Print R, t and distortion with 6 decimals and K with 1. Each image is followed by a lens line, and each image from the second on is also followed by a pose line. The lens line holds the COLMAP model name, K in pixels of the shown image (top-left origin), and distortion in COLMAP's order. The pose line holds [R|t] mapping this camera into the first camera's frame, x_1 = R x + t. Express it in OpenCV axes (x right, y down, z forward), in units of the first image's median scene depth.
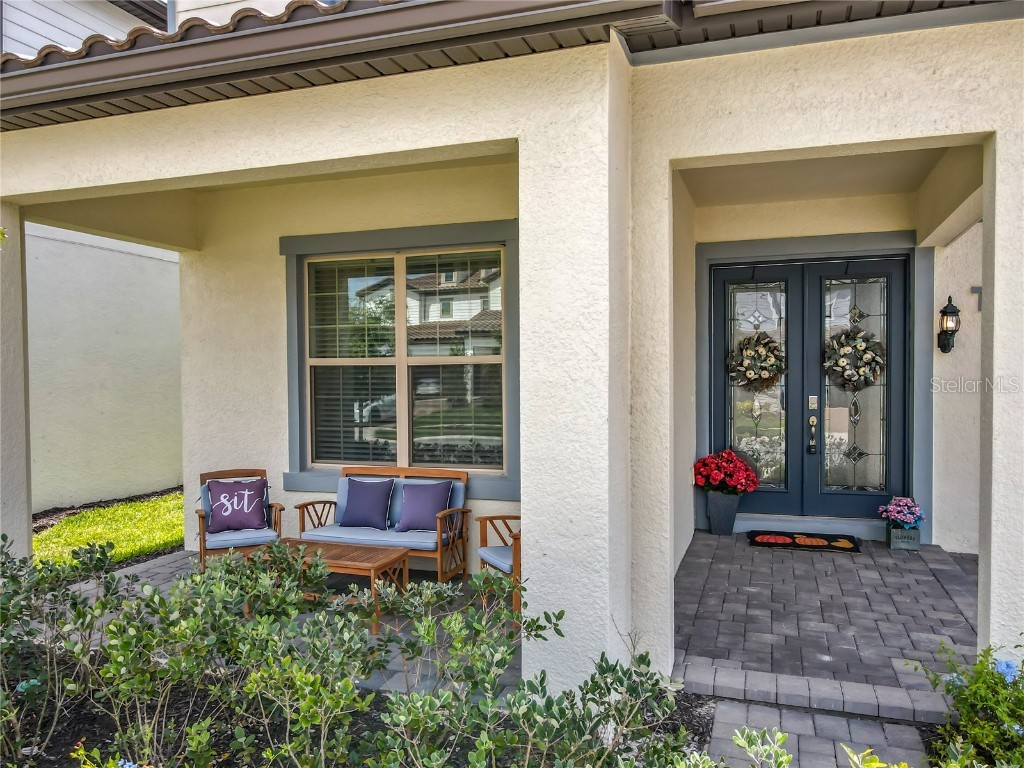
lens RADIAL K [[765.0, 0, 512.0], [0, 765.0, 384.0], [0, 0, 1]] dist [0.010213, 0.002710]
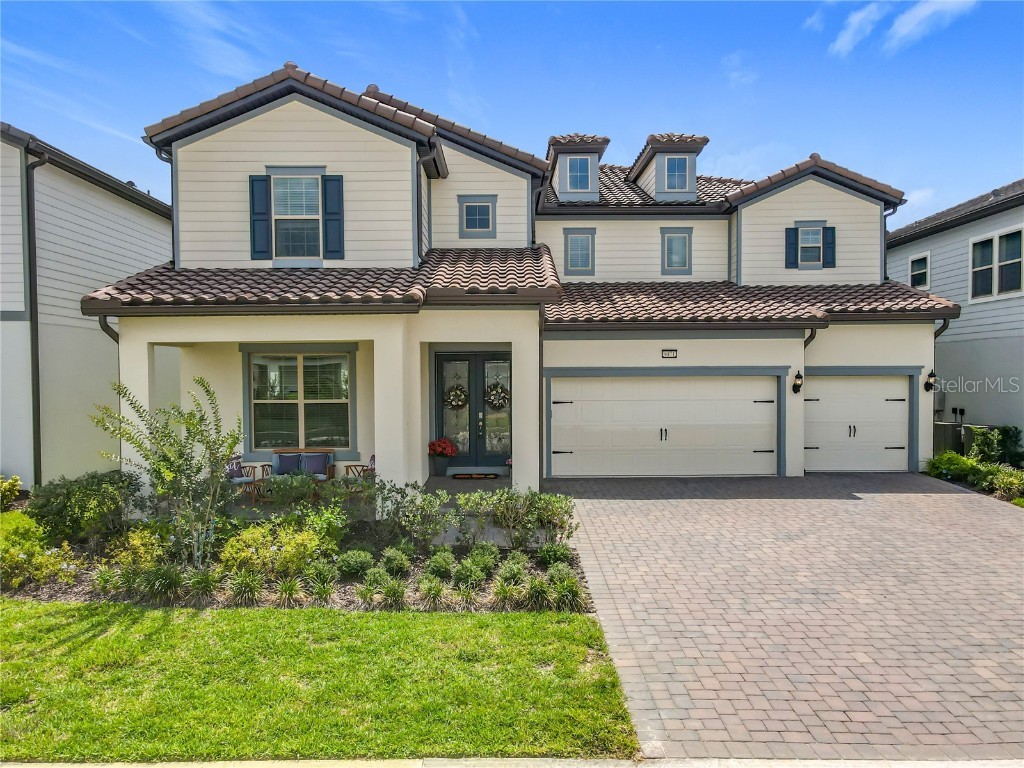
lens RADIAL K [[765.0, 0, 512.0], [0, 765.0, 384.0], [0, 0, 1]] dist [0.010213, 0.002710]
pose [[0.940903, -0.002336, 0.338669, -0.295971], [0.001007, 0.999991, 0.004102, -0.081741], [-0.338675, -0.003519, 0.940897, -1.209944]]
